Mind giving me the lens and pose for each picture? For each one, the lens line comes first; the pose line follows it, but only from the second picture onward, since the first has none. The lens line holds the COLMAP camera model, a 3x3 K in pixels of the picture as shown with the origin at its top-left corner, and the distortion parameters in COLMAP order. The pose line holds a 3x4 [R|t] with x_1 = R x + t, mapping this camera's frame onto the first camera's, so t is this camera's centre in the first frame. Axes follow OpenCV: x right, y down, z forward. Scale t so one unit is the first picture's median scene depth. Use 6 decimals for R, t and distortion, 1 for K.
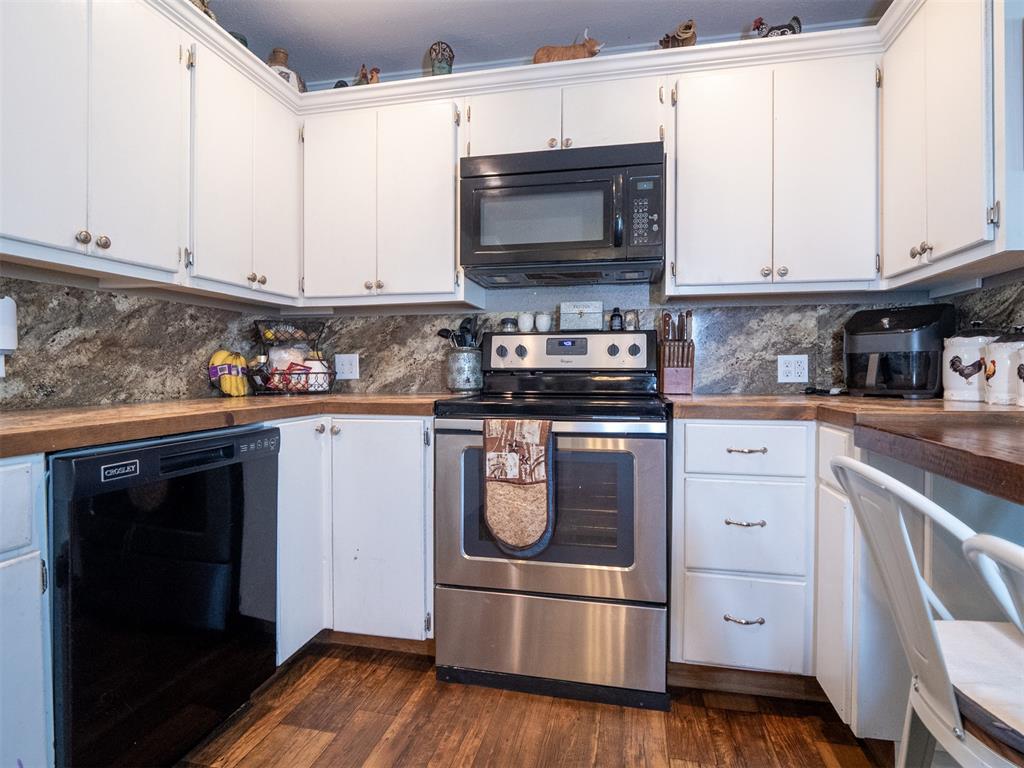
lens RADIAL K [[517.4, 0, 521.8], [0, 517.4, 381.9], [0, 0, 1]] dist [-0.017800, 0.004718]
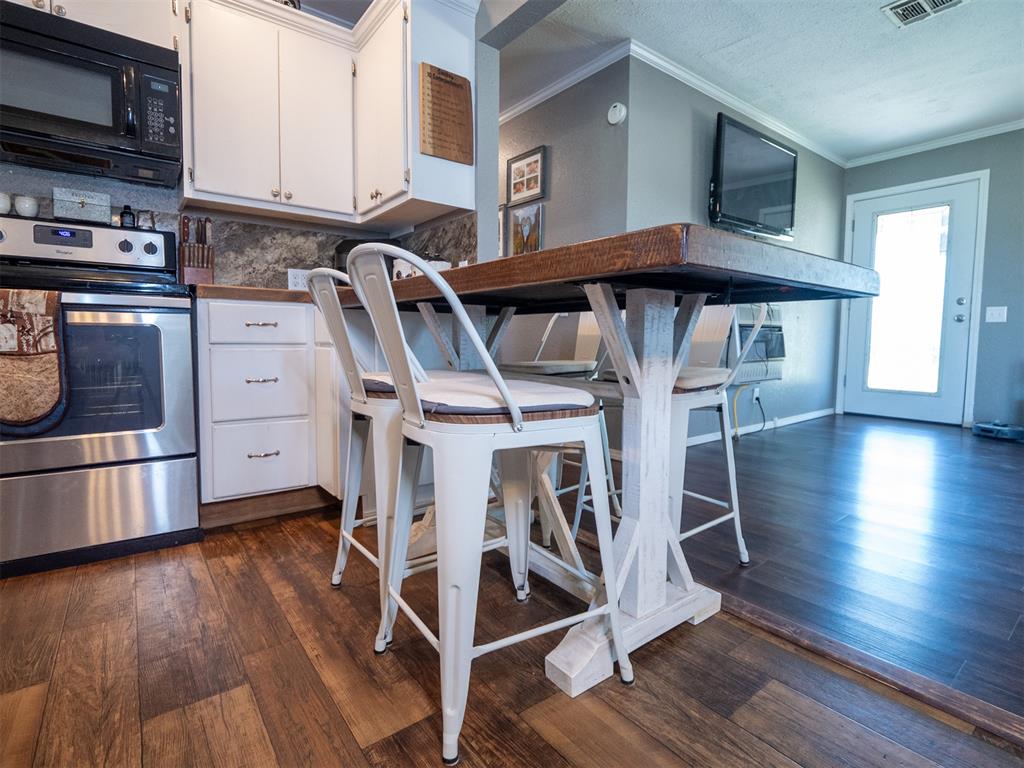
lens RADIAL K [[517.4, 0, 521.5], [0, 517.4, 376.3], [0, 0, 1]] dist [-0.017800, 0.004718]
pose [[0.650799, -0.044411, 0.757950, -0.107601], [0.001754, 0.998373, 0.056992, 0.165687], [-0.759248, -0.035761, 0.649818, -0.293041]]
